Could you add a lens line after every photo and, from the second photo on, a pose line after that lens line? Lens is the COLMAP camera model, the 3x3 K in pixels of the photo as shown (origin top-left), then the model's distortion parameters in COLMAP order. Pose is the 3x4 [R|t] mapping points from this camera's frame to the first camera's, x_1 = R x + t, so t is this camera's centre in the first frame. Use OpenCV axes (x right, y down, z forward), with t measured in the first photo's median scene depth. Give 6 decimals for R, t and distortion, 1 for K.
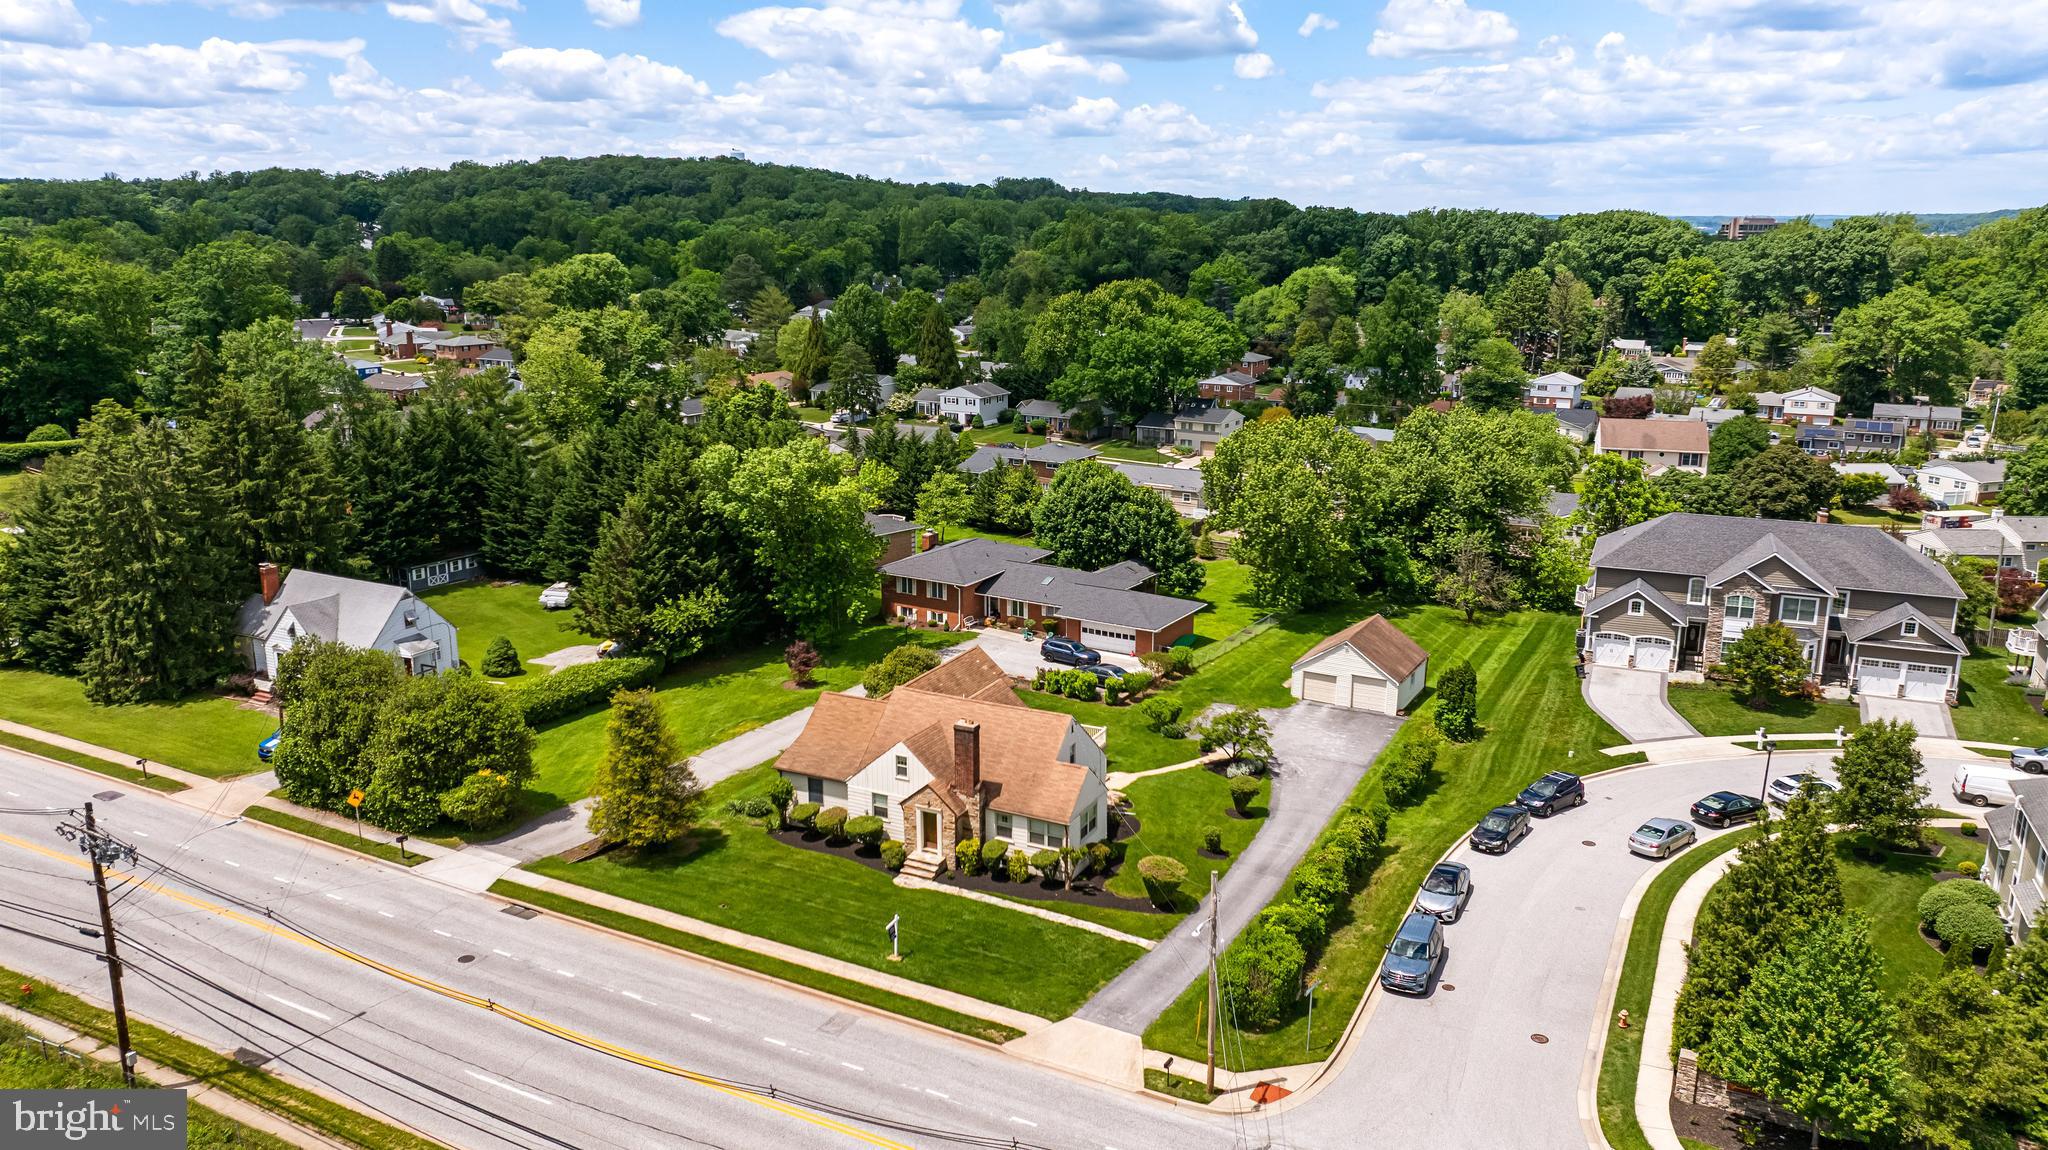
lens RADIAL K [[1432.5, 0, 1024.0], [0, 1432.5, 575.0], [0, 0, 1]] dist [-0.013994, 0.004430]
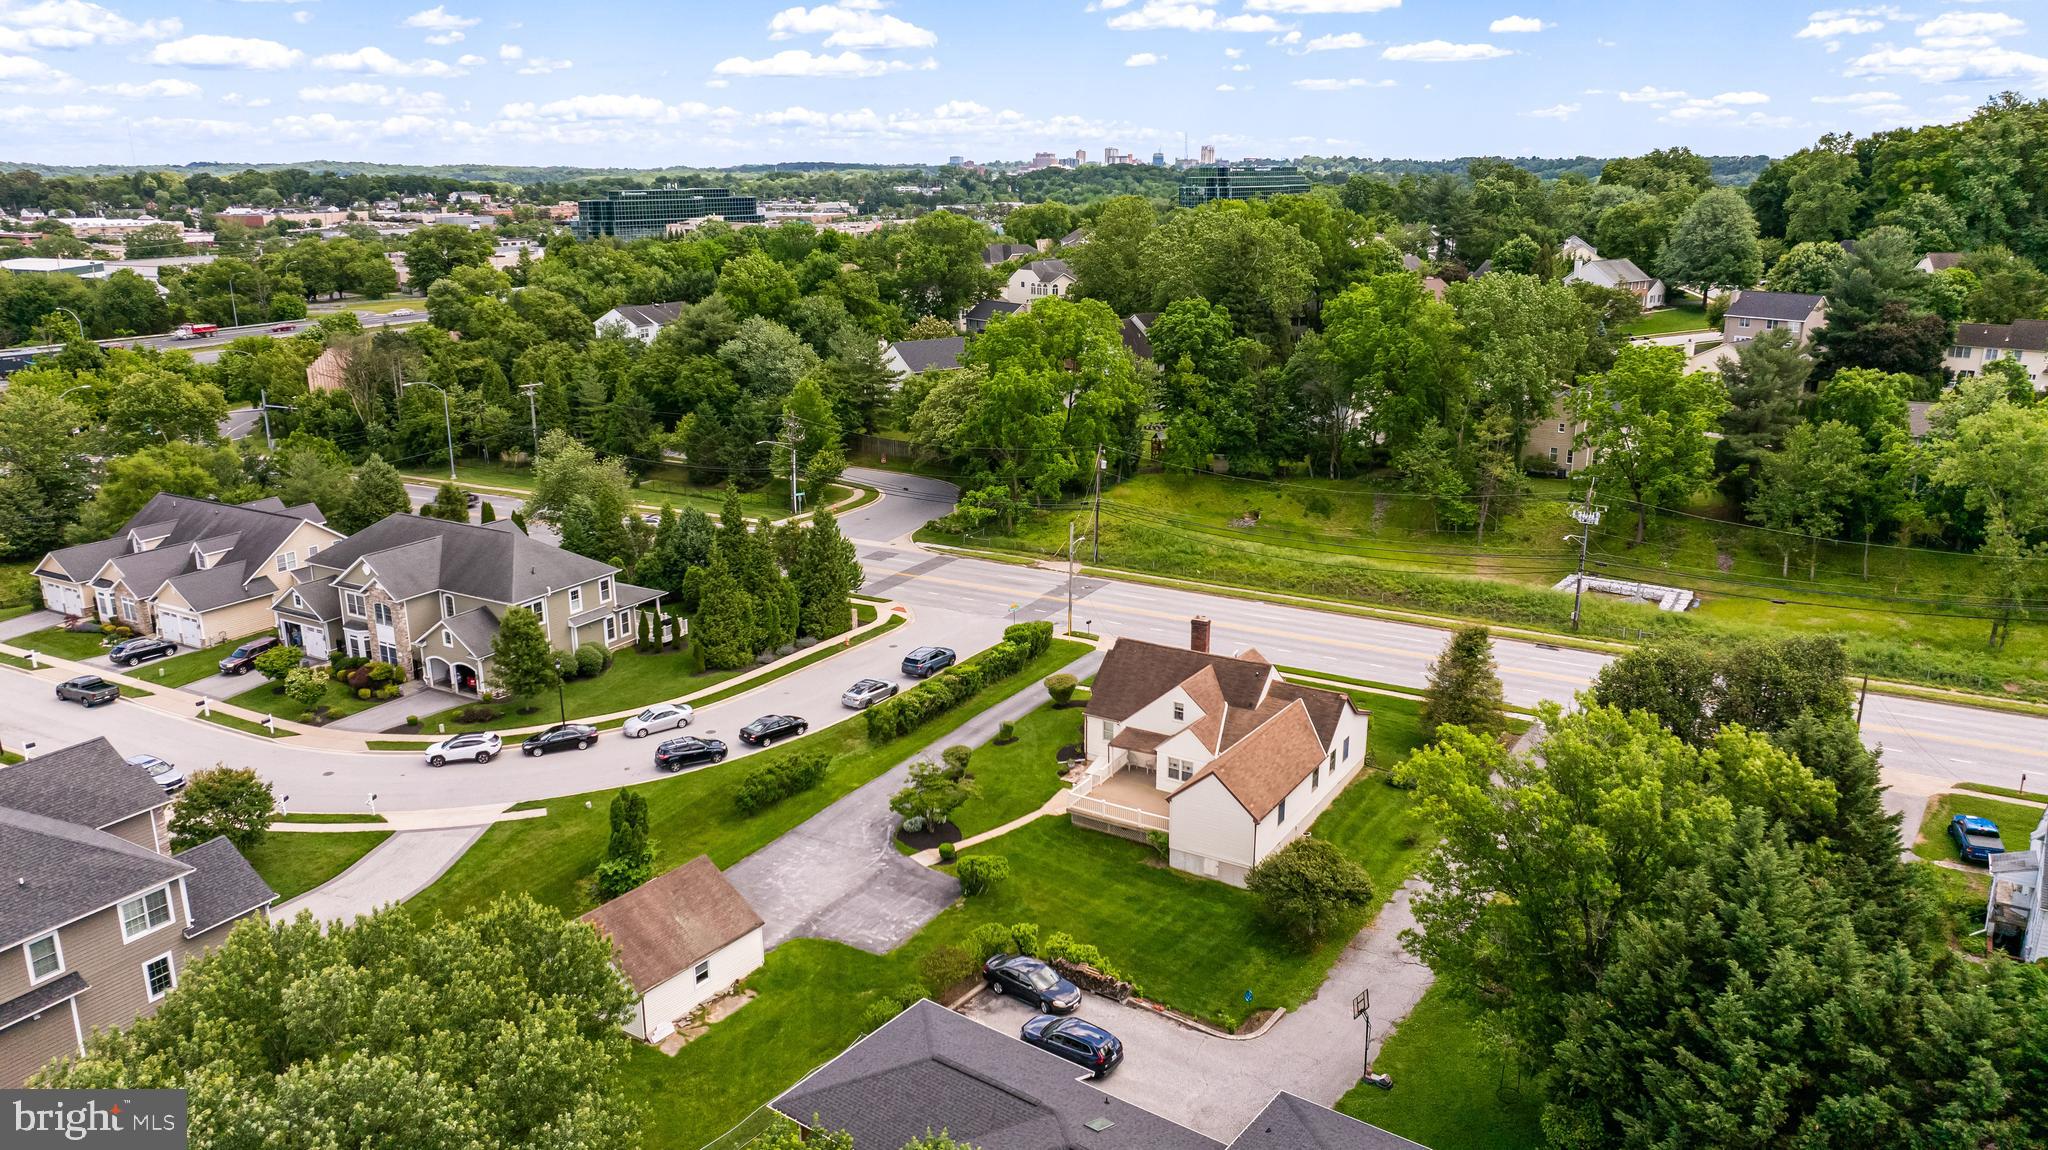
lens RADIAL K [[1432.5, 0, 1024.0], [0, 1432.5, 575.0], [0, 0, 1]] dist [-0.013994, 0.004430]
pose [[-0.996233, -0.020036, 0.084371, 0.015589], [0.024556, 0.867936, 0.496069, -0.571536], [-0.083168, 0.496272, -0.864174, 2.060361]]
